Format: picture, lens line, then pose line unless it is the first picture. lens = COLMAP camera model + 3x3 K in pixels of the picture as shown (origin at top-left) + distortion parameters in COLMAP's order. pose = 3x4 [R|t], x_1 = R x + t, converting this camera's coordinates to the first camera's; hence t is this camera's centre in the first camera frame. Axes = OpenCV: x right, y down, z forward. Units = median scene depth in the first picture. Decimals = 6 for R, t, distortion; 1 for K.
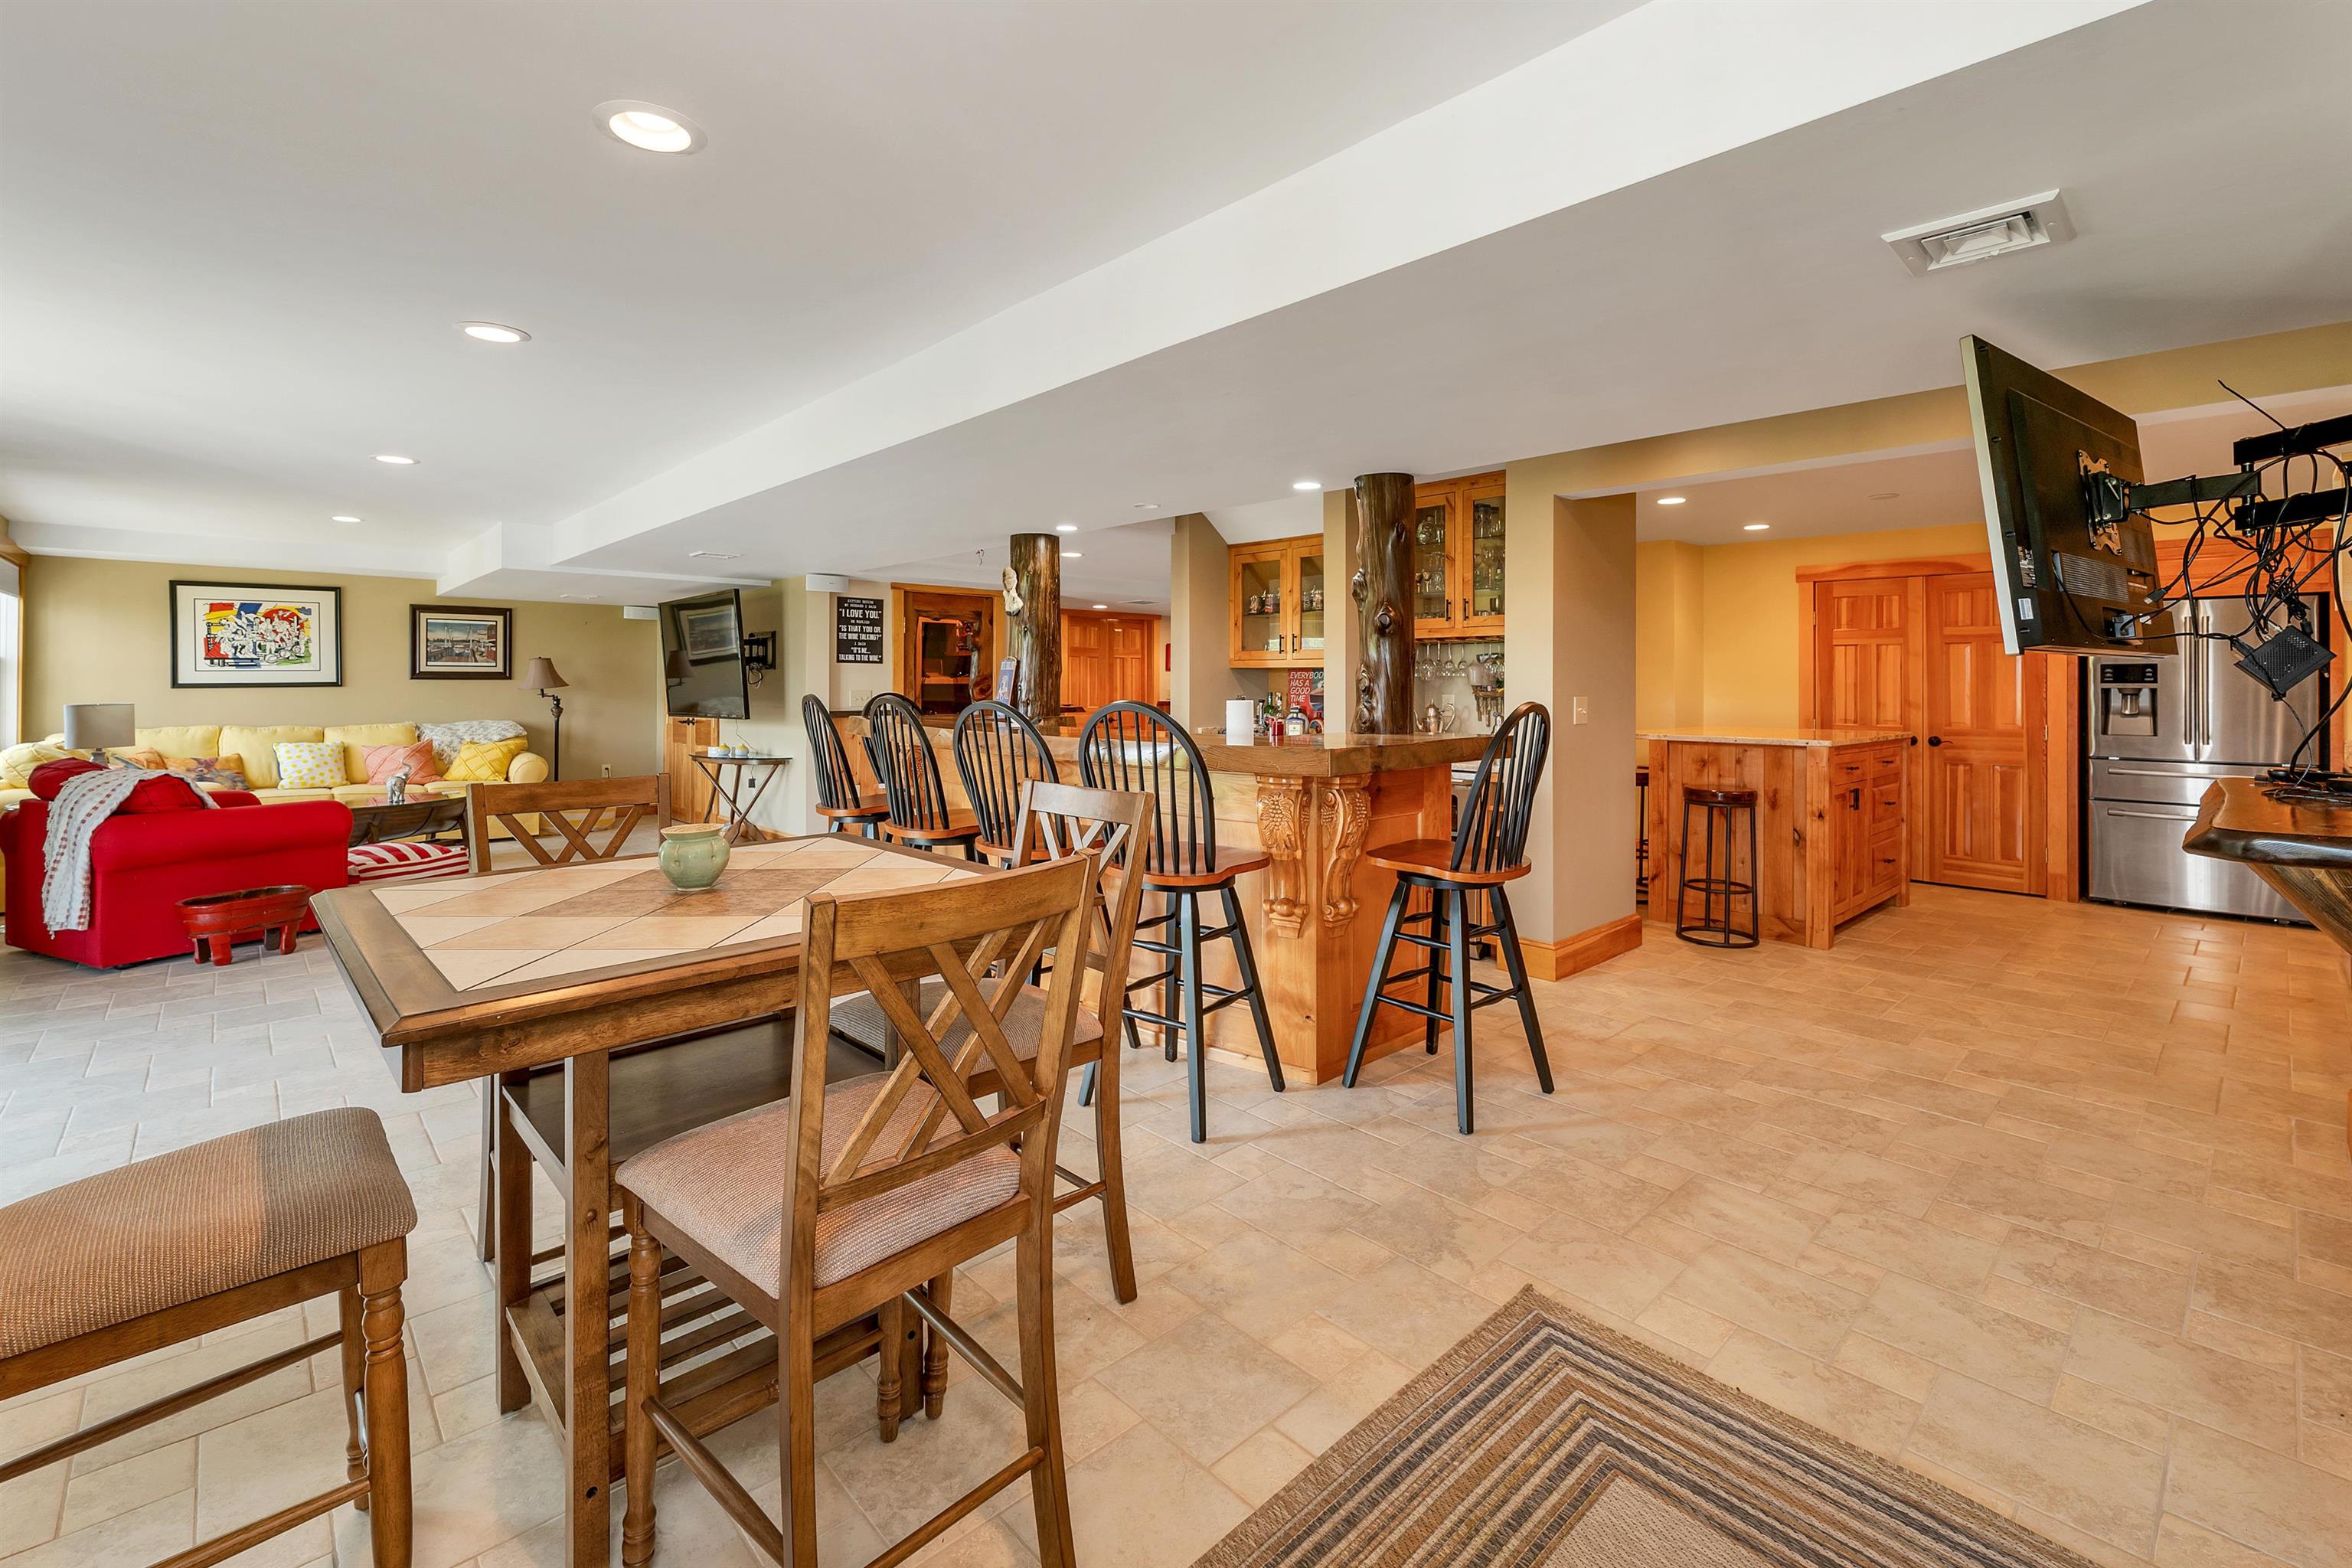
lens RADIAL K [[1008.5, 0, 1171.5], [0, 1008.5, 681.4], [0, 0, 1]] dist [0.000459, 0.000030]
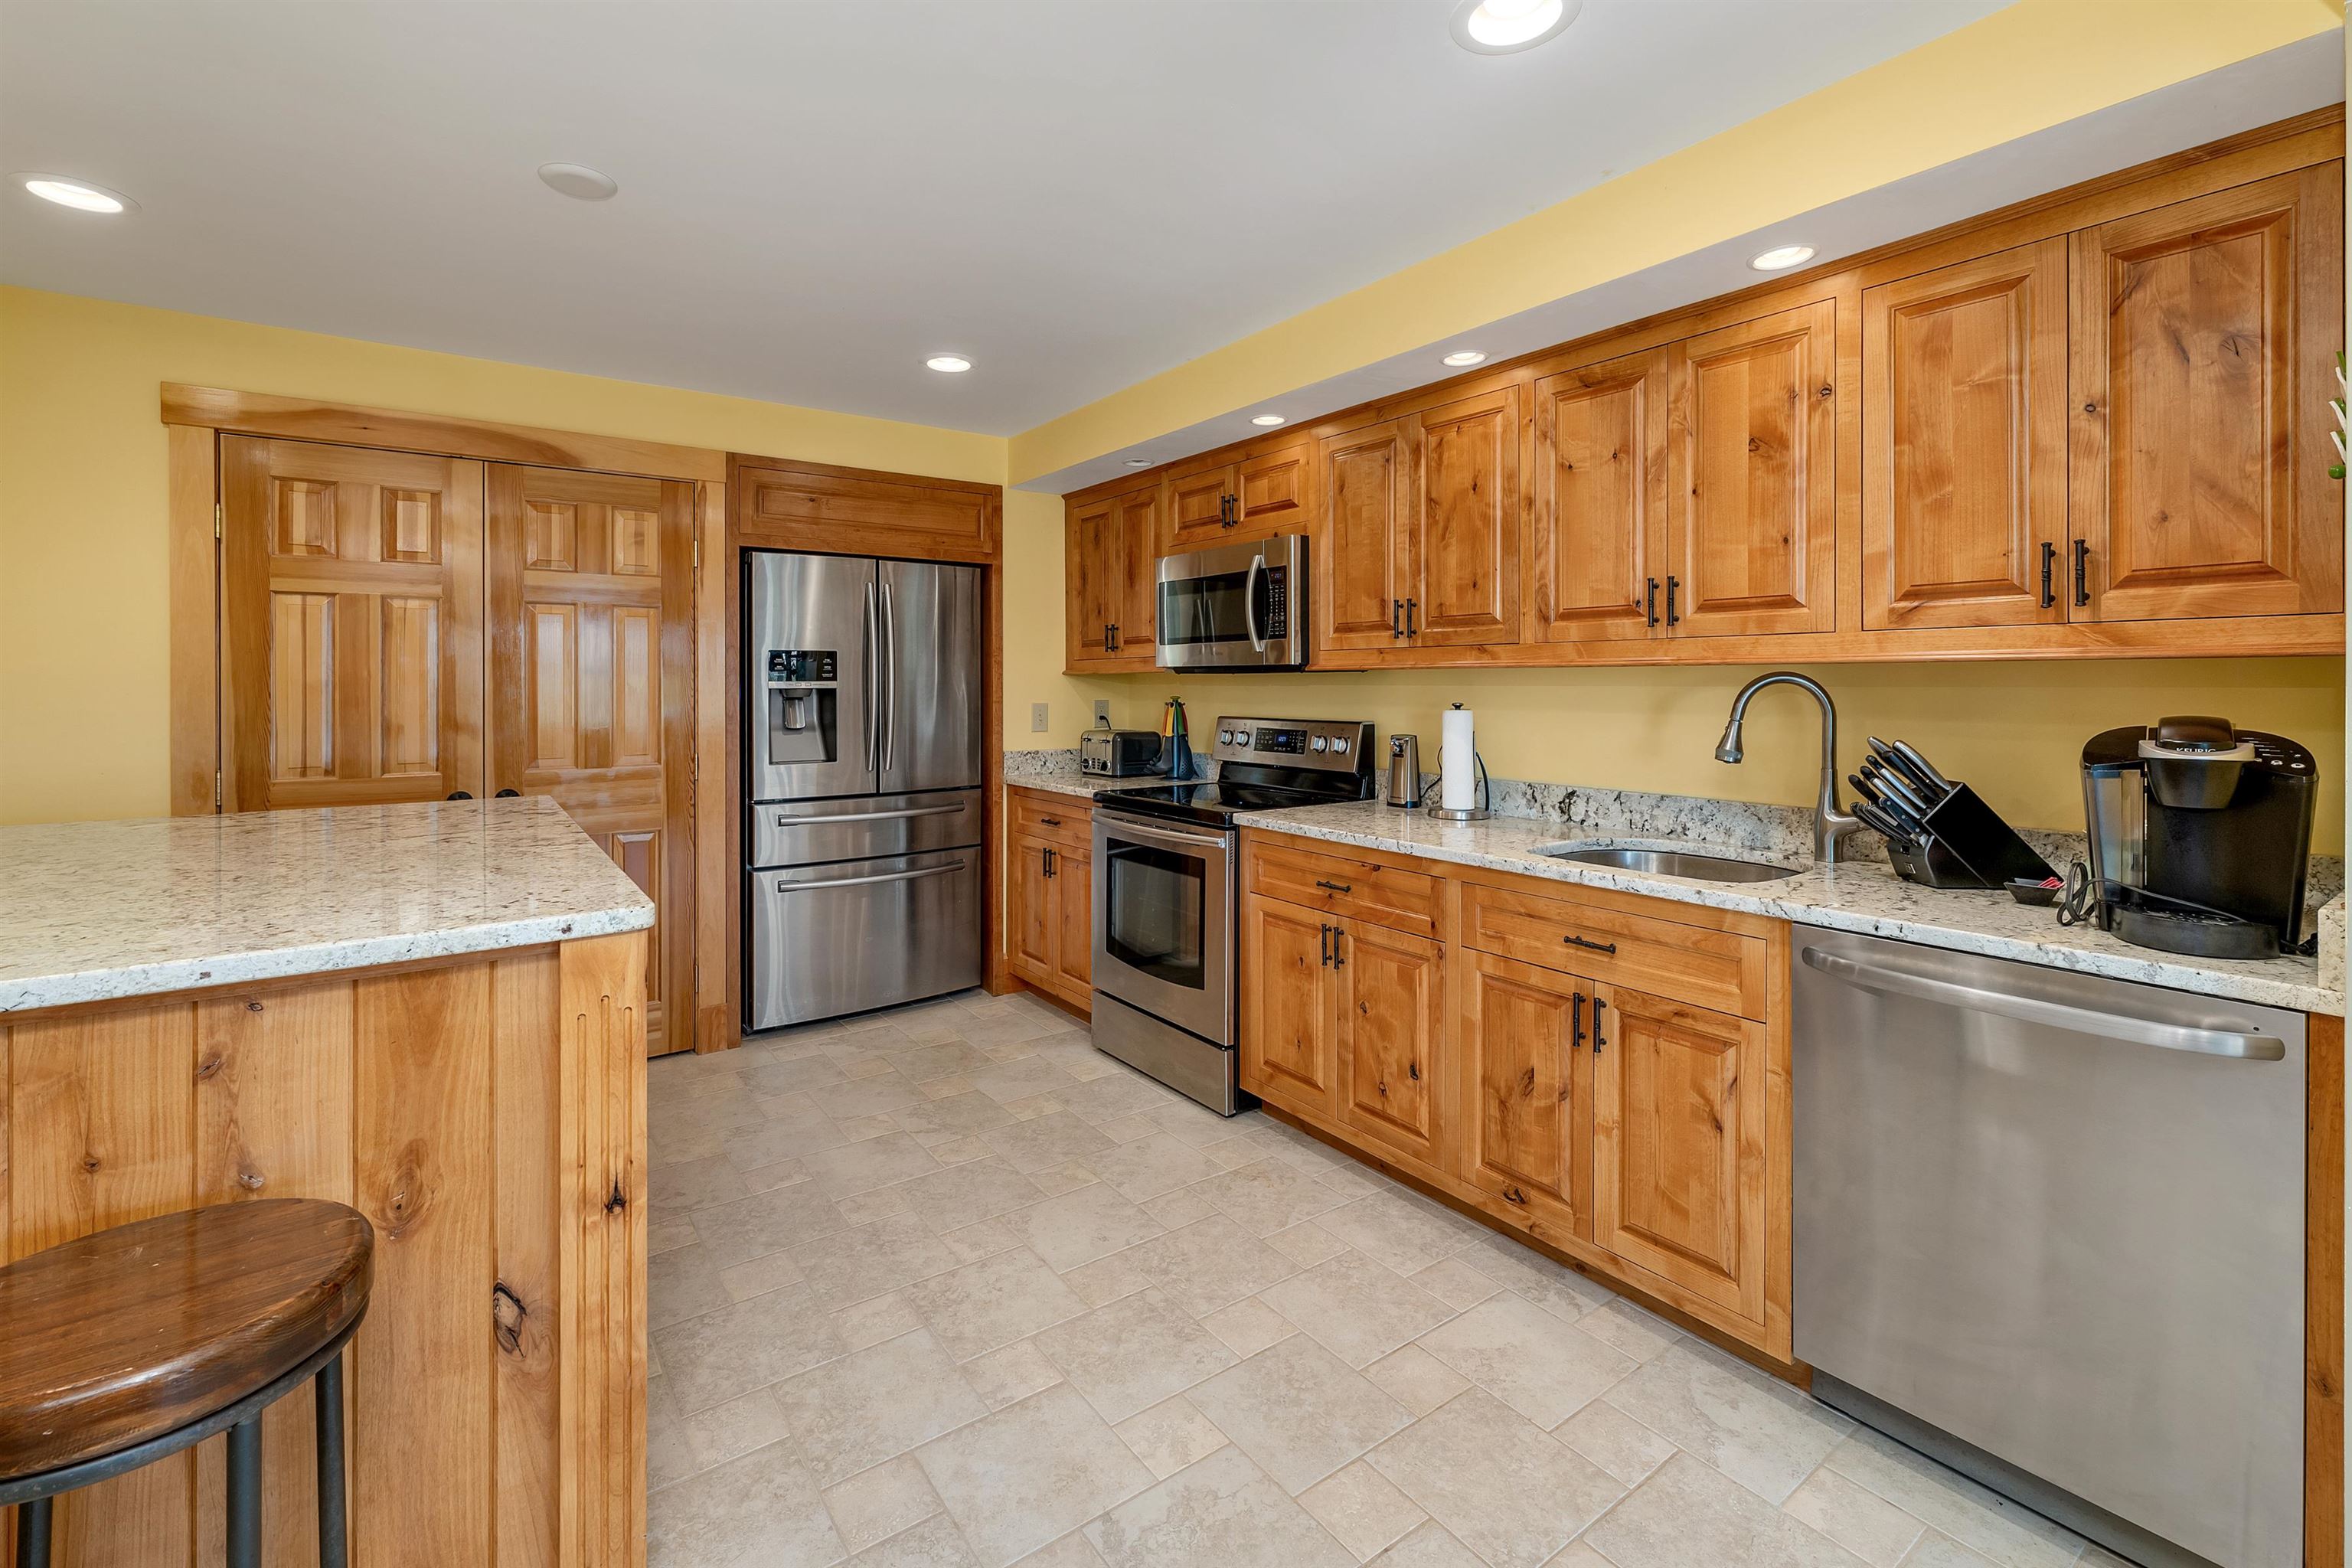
lens RADIAL K [[1008.5, 0, 1171.5], [0, 1008.5, 681.4], [0, 0, 1]] dist [0.000459, 0.000030]
pose [[0.109617, -0.004319, 0.993964, 0.356623], [-0.000951, 0.999990, 0.004450, -0.001913], [-0.993973, -0.001433, 0.109612, 0.737324]]
